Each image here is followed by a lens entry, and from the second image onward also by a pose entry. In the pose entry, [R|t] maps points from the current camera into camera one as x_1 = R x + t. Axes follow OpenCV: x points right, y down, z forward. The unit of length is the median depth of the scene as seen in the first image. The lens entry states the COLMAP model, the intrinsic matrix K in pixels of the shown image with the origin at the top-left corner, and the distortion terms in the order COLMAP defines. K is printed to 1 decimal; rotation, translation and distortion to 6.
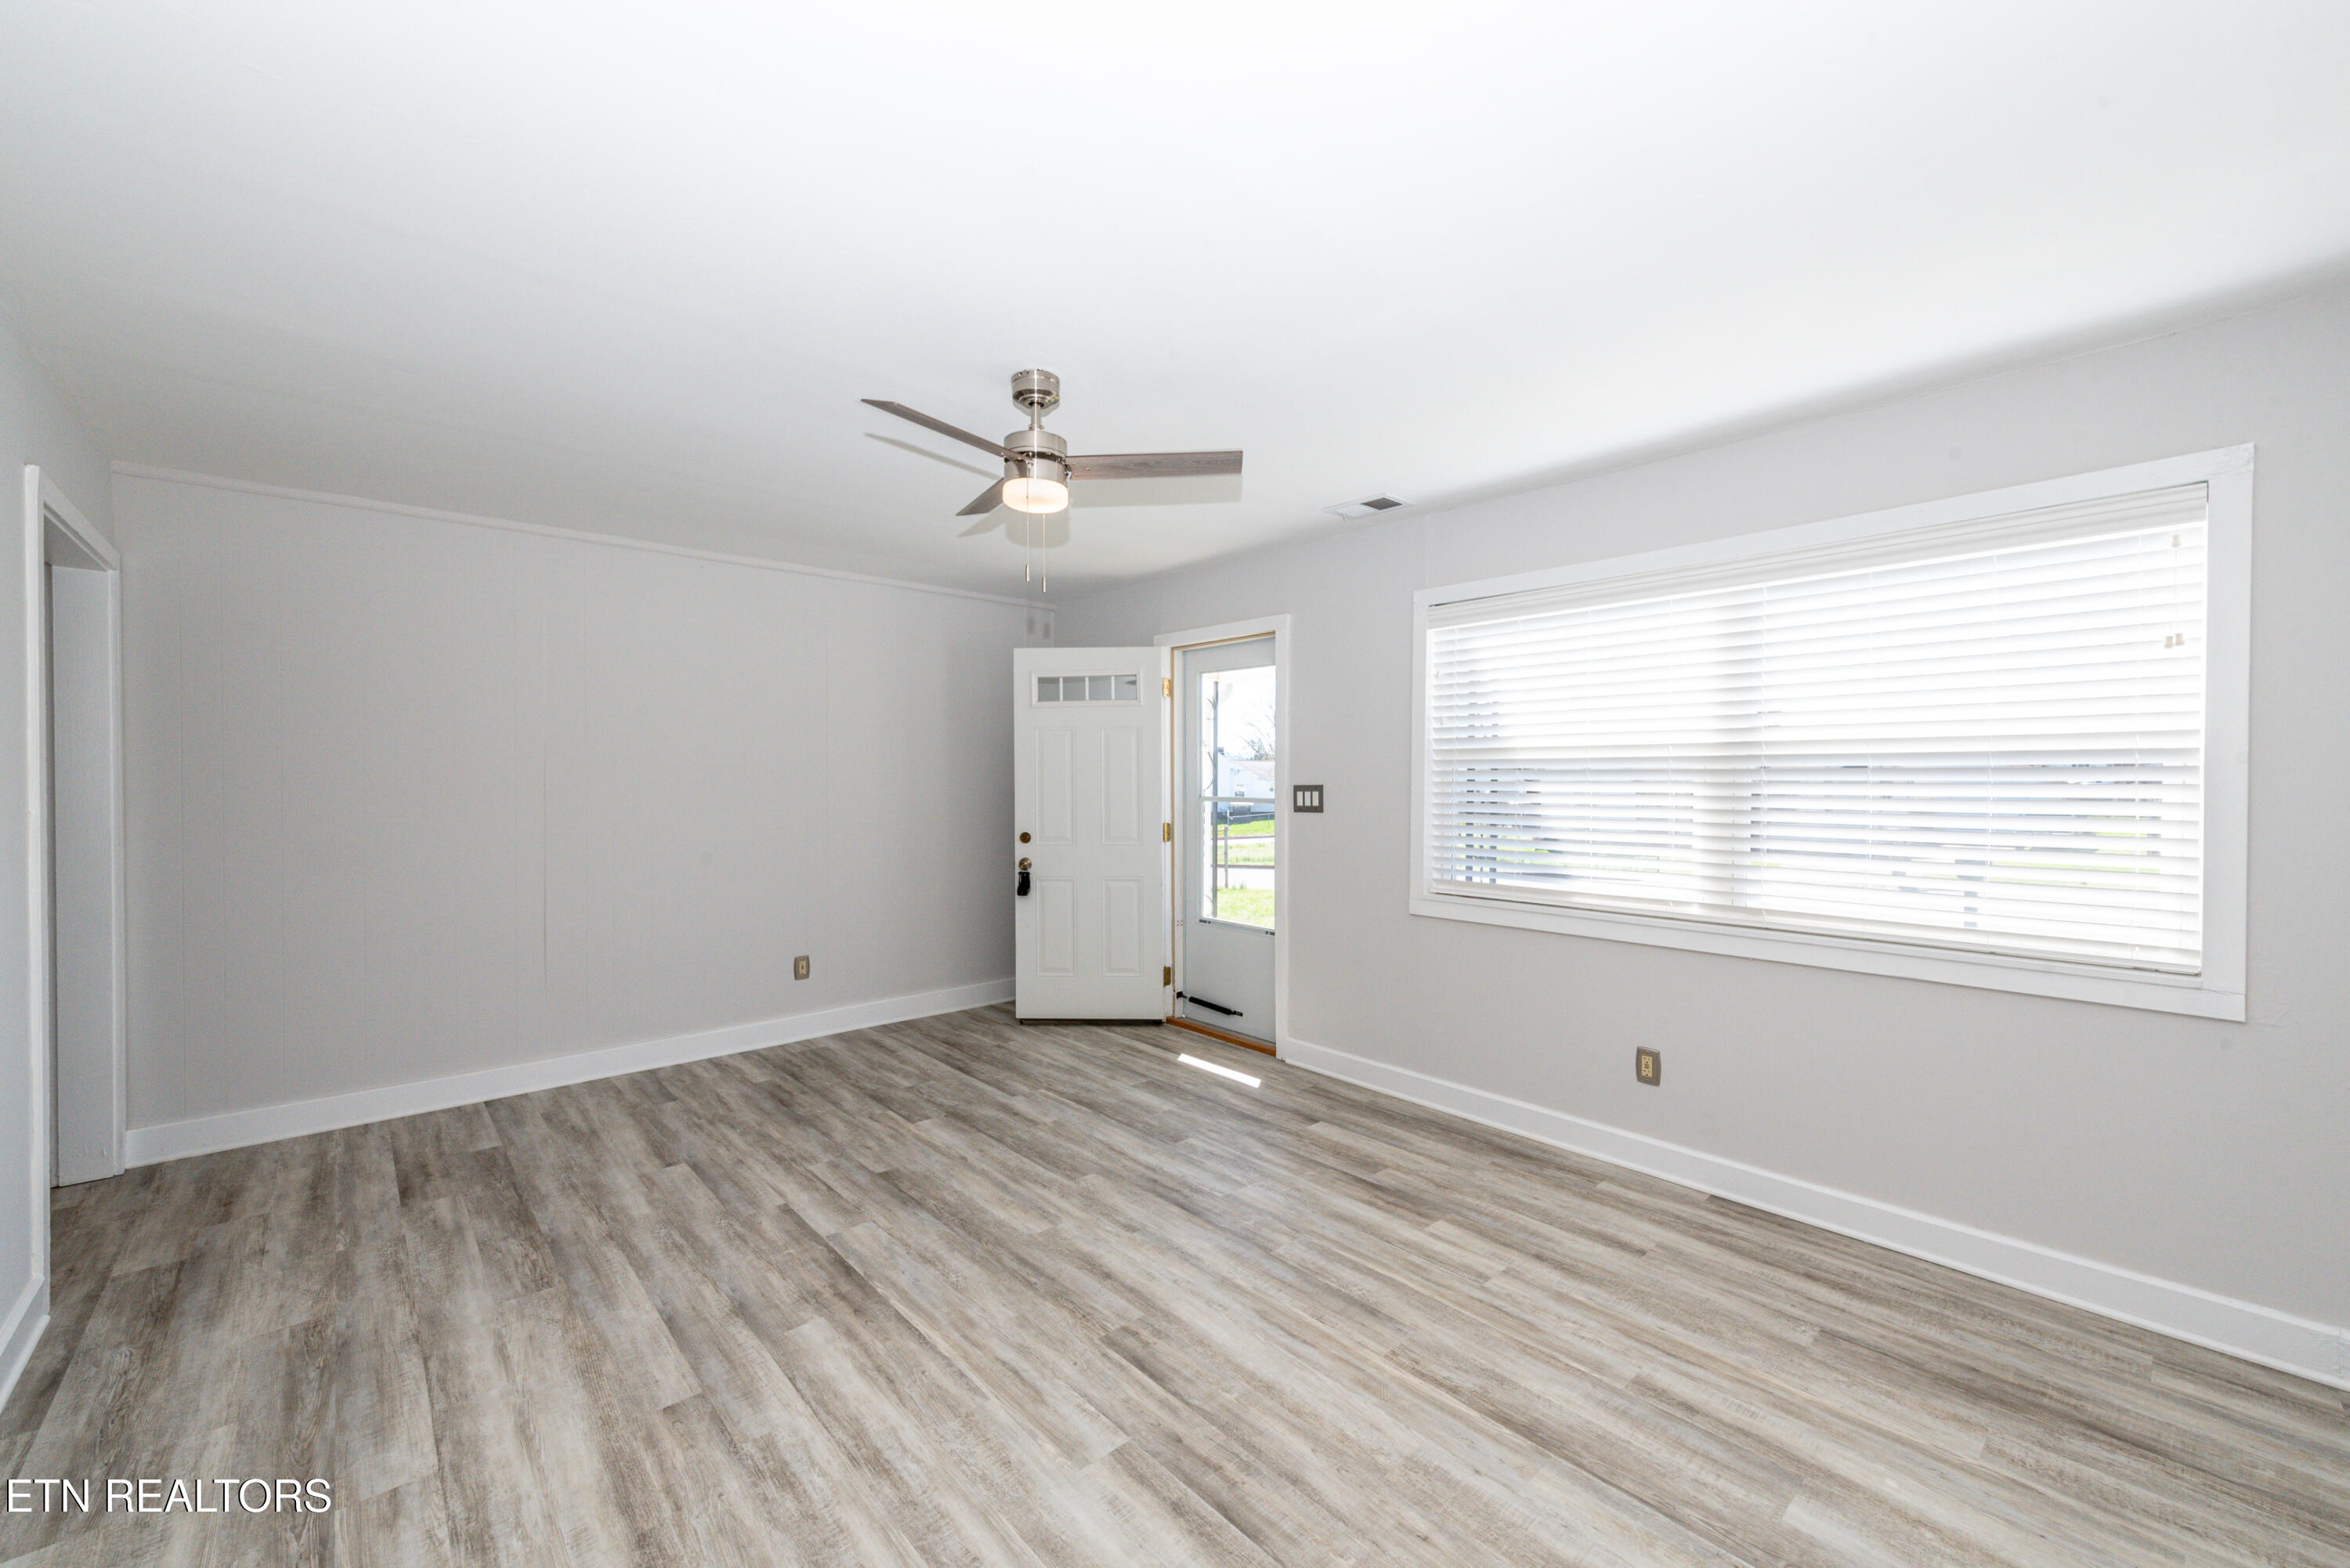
lens RADIAL K [[906.3, 0, 1170.2], [0, 906.3, 786.9], [0, 0, 1]] dist [0.014912, -0.001232]
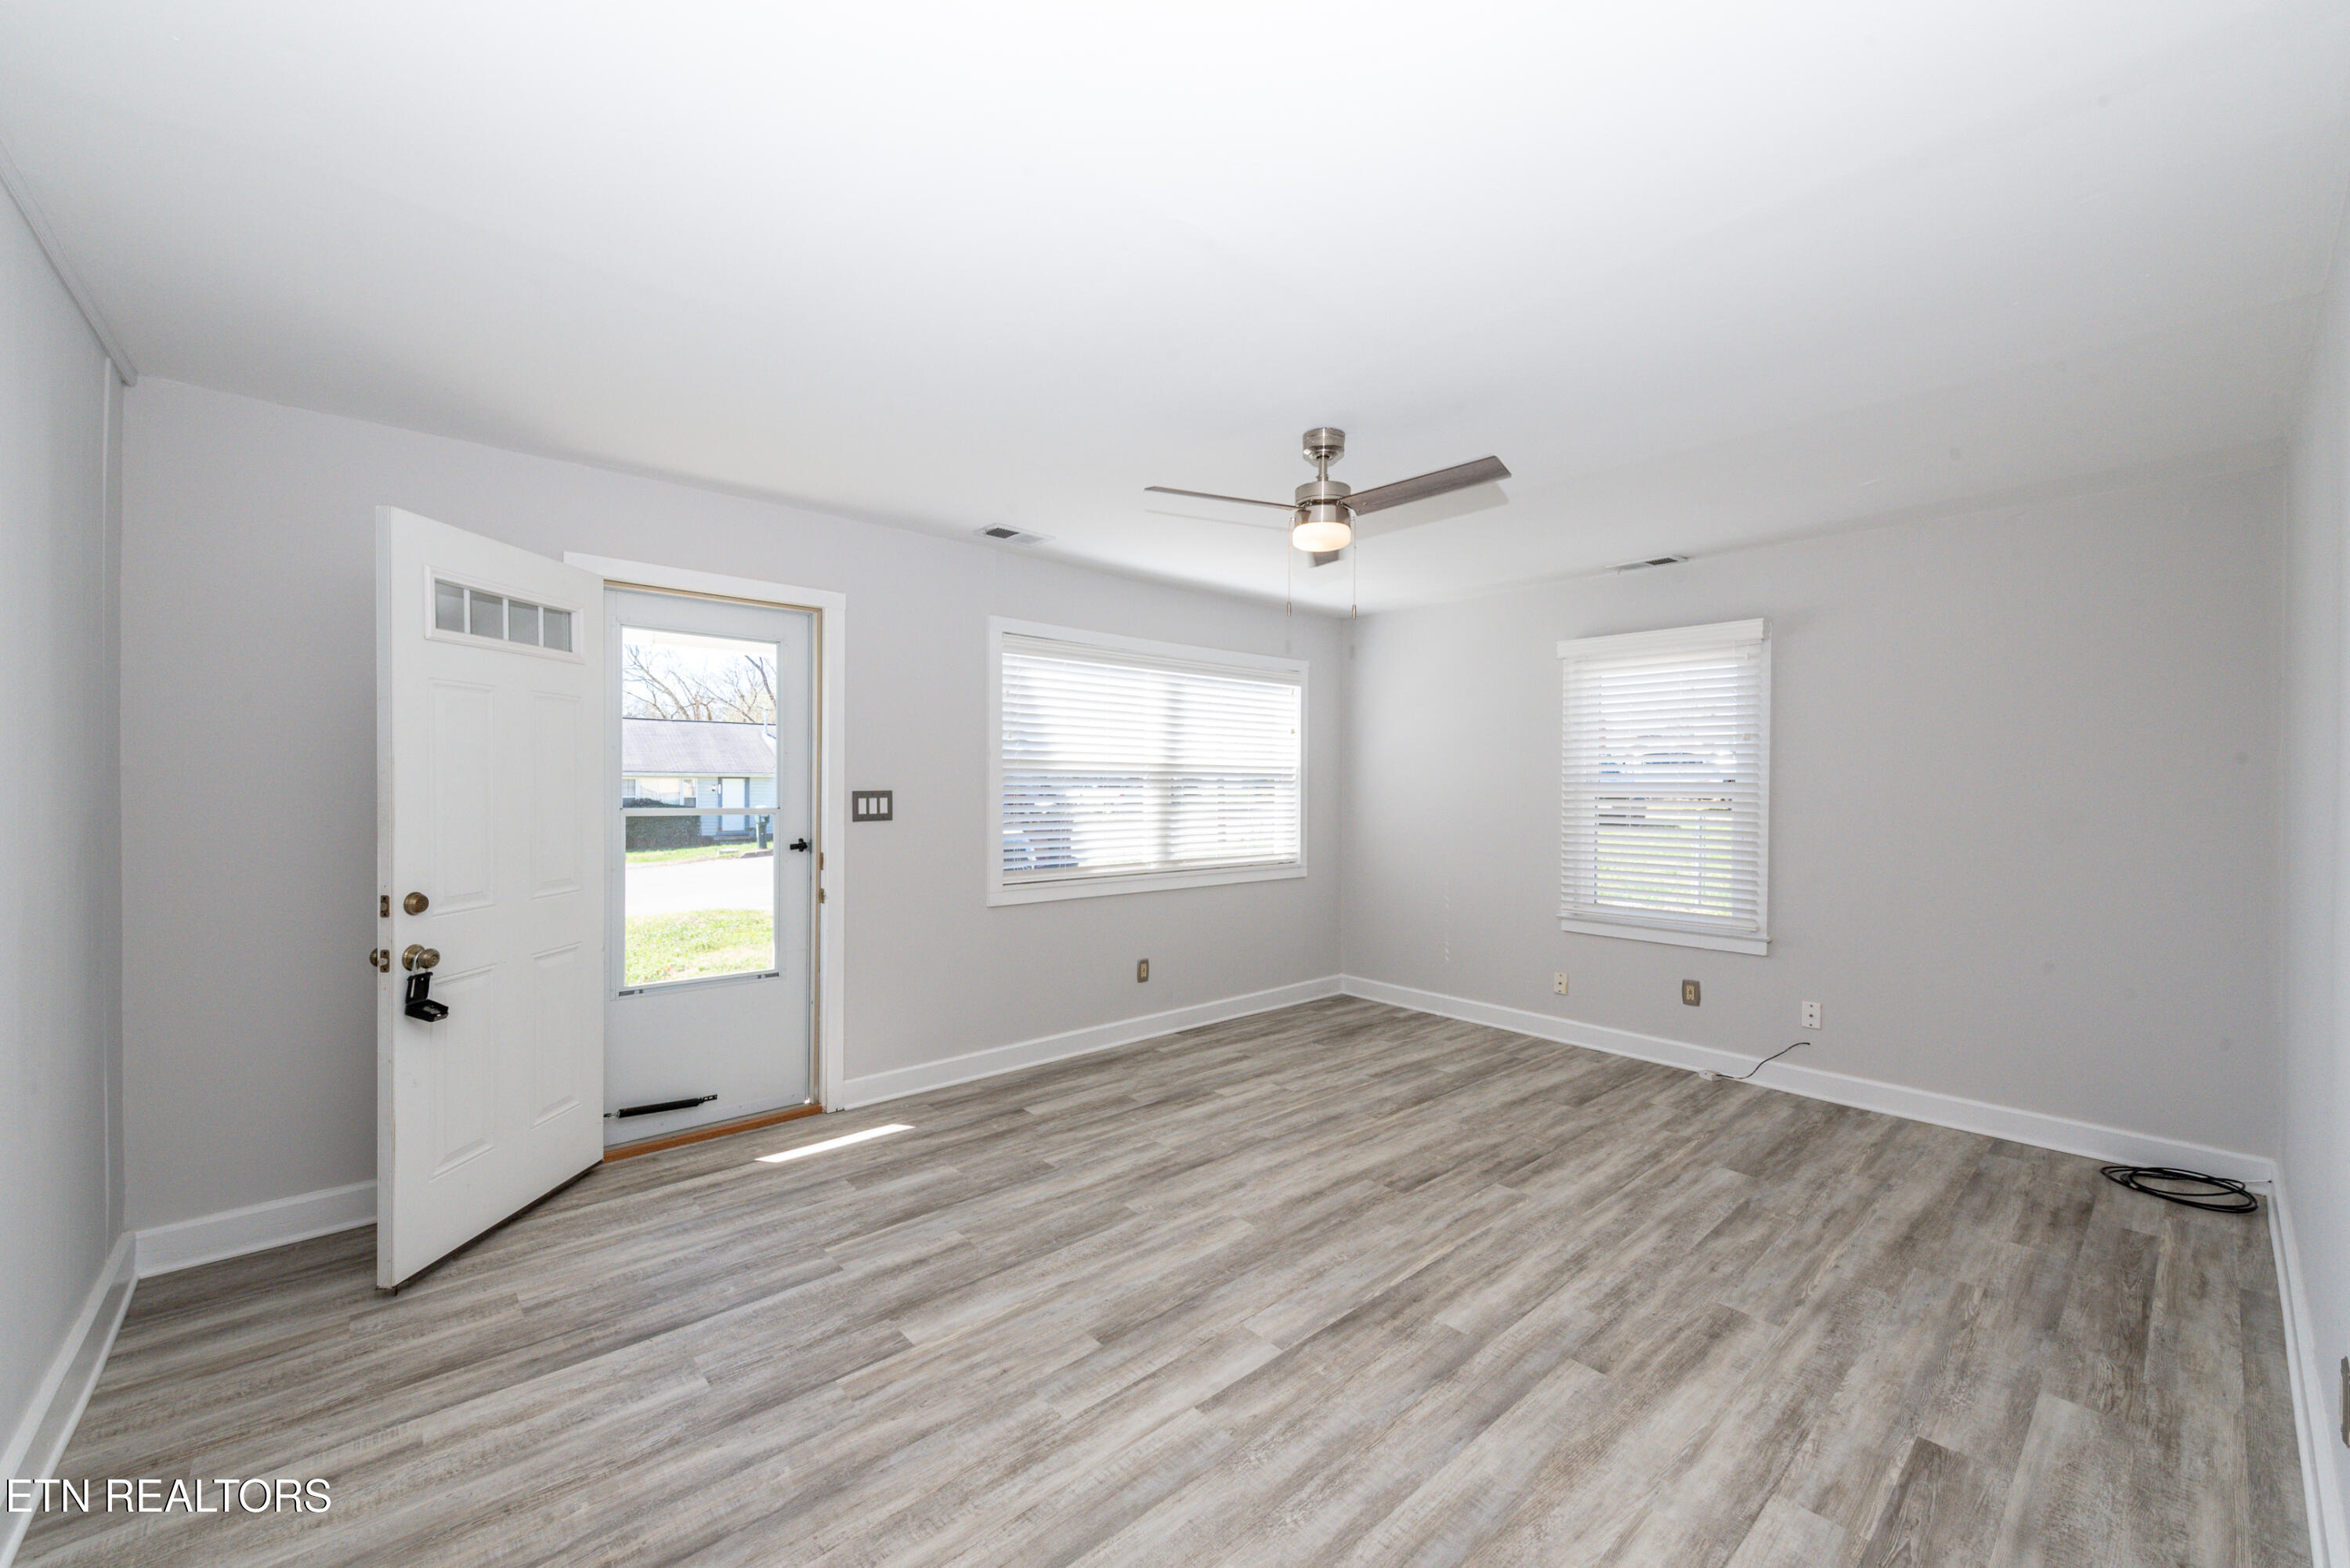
lens RADIAL K [[906.3, 0, 1170.6], [0, 906.3, 784.5], [0, 0, 1]] dist [0.014912, -0.001232]
pose [[0.021184, -0.000455, 0.999775, -1.077432], [0.005837, 0.999983, 0.000331, -0.010197], [-0.999759, 0.005829, 0.021186, 0.975146]]
